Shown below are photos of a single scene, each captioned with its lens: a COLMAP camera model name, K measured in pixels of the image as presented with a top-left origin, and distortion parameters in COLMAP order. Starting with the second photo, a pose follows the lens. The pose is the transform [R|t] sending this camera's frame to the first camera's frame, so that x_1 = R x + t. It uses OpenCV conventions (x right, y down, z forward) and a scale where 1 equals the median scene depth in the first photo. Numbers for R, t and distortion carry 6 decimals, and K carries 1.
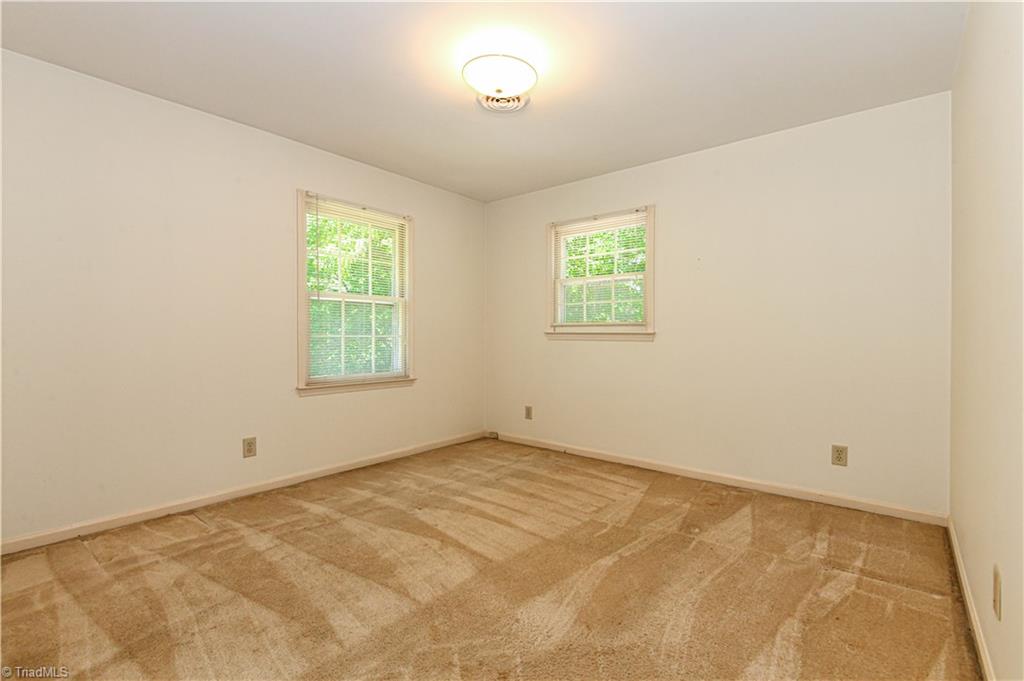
lens RADIAL K [[470.6, 0, 511.7], [0, 470.6, 341.1], [0, 0, 1]] dist [0.009246, -0.009691]
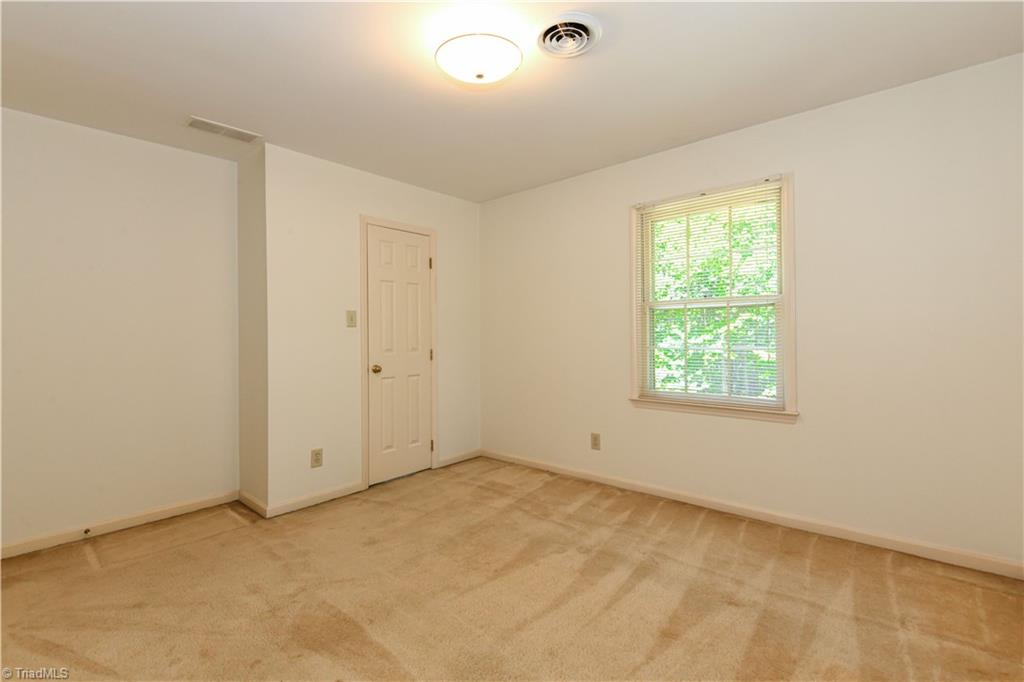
lens RADIAL K [[470.6, 0, 512.2], [0, 470.6, 336.4], [0, 0, 1]] dist [0.009246, -0.009691]
pose [[-0.040752, 0.004799, -0.999158, 0.586346], [0.000523, 0.999988, 0.004781, -0.041038], [0.999169, -0.000327, -0.040754, 0.780119]]
